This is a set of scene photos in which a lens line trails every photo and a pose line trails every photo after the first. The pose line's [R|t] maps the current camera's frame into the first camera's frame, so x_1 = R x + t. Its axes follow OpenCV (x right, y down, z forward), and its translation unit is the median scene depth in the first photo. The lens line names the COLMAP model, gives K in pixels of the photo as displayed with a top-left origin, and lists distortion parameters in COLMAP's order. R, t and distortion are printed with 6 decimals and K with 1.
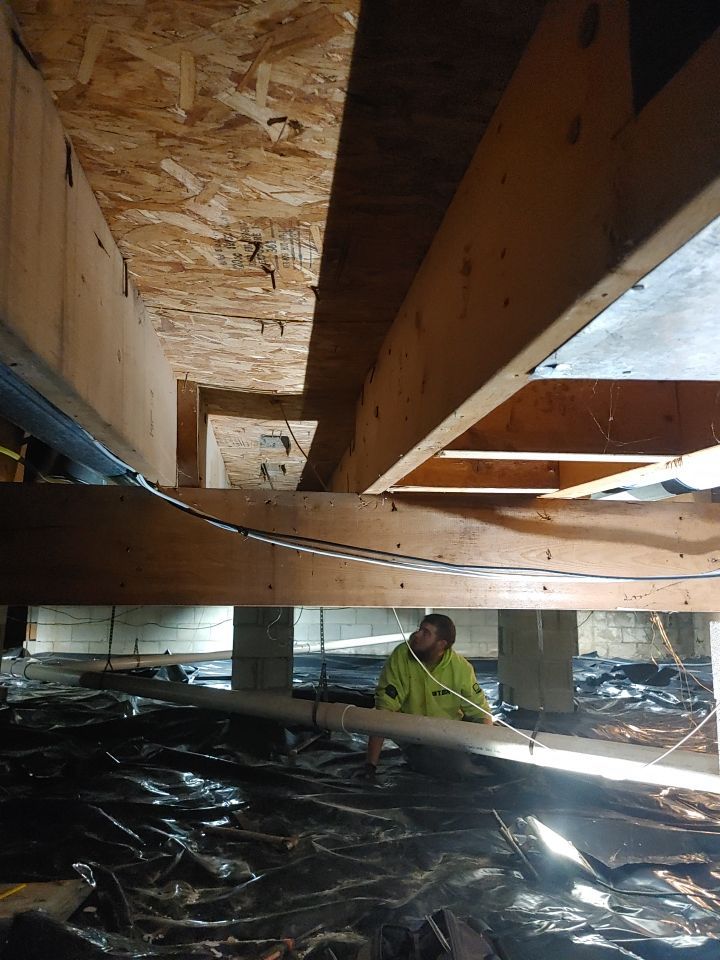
lens RADIAL K [[729.6, 0, 360.0], [0, 729.6, 480.0], [0, 0, 1]] dist [0.077386, -0.150523]
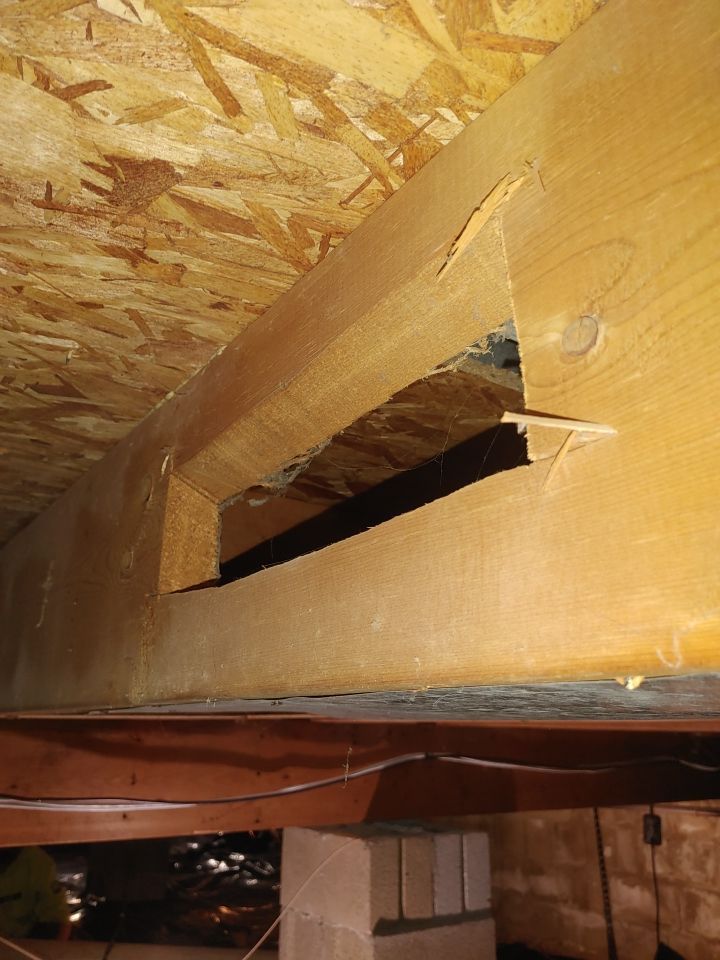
lens RADIAL K [[729.6, 0, 360.0], [0, 729.6, 480.0], [0, 0, 1]] dist [0.077386, -0.150523]
pose [[0.878846, 0.156800, 0.450604, 0.004274], [-0.063795, 0.974591, -0.214713, -0.030916], [-0.472822, 0.159953, 0.866519, -0.024712]]
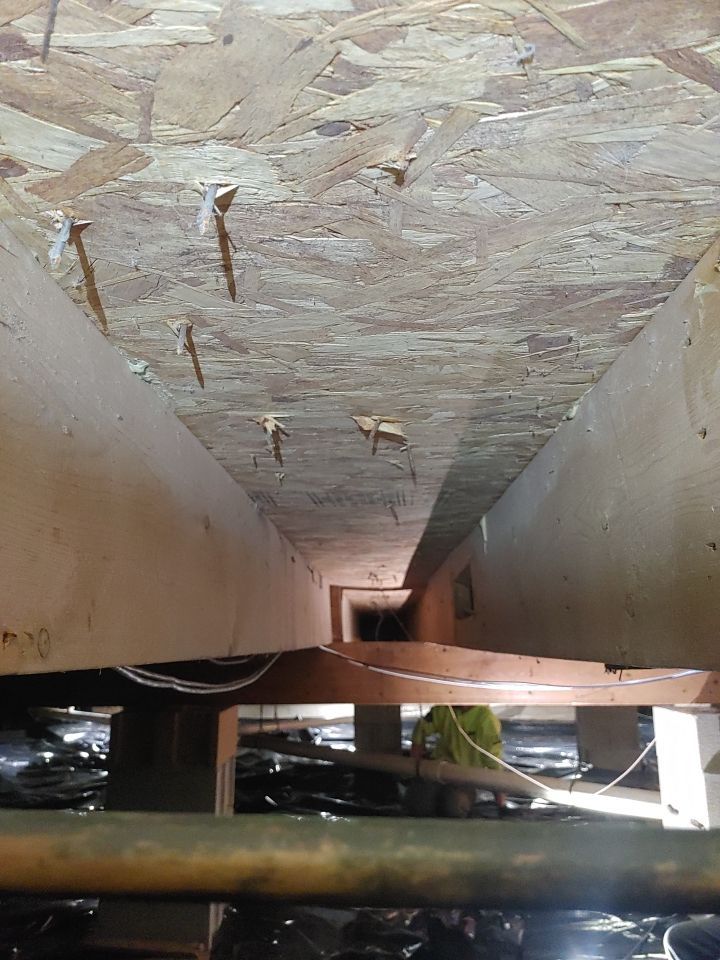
lens RADIAL K [[729.6, 0, 360.0], [0, 729.6, 480.0], [0, 0, 1]] dist [0.077386, -0.150523]
pose [[0.988386, -0.044058, -0.145435, 0.037378], [0.032854, 0.996368, -0.078565, -0.075736], [0.148368, 0.072874, 0.986243, -0.273729]]
